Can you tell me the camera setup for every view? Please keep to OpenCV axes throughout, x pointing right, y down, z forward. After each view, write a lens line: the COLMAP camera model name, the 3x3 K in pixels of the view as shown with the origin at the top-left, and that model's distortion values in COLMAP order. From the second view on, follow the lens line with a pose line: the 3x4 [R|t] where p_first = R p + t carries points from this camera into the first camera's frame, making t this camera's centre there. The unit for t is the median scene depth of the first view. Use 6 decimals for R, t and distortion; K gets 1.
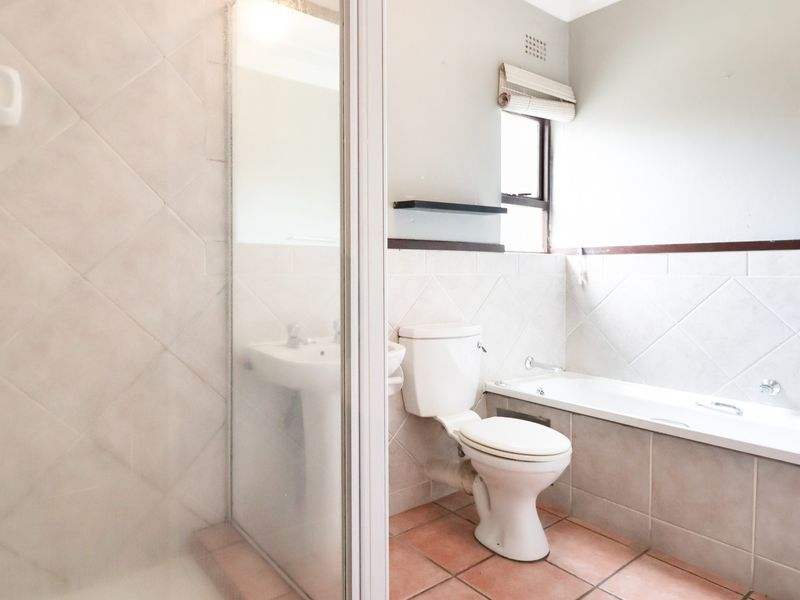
lens RADIAL K [[505.2, 0, 397.6], [0, 505.2, 292.6], [0, 0, 1]] dist [0.003830, -0.011799]
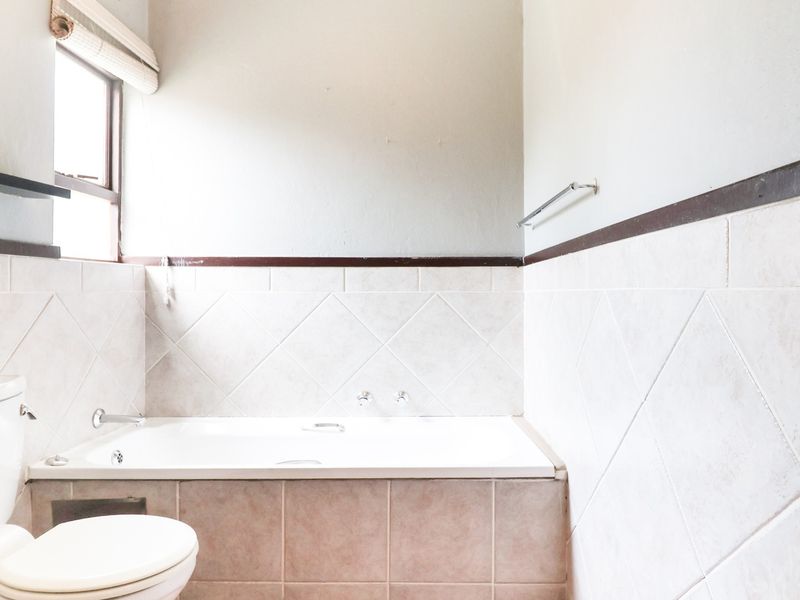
lens RADIAL K [[505.2, 0, 399.8], [0, 505.2, 286.4], [0, 0, 1]] dist [0.003830, -0.011799]
pose [[0.635387, -0.000856, 0.772193, -0.014649], [0.031773, 0.999182, -0.025036, -0.012923], [-0.771540, 0.040442, 0.634895, 0.241277]]
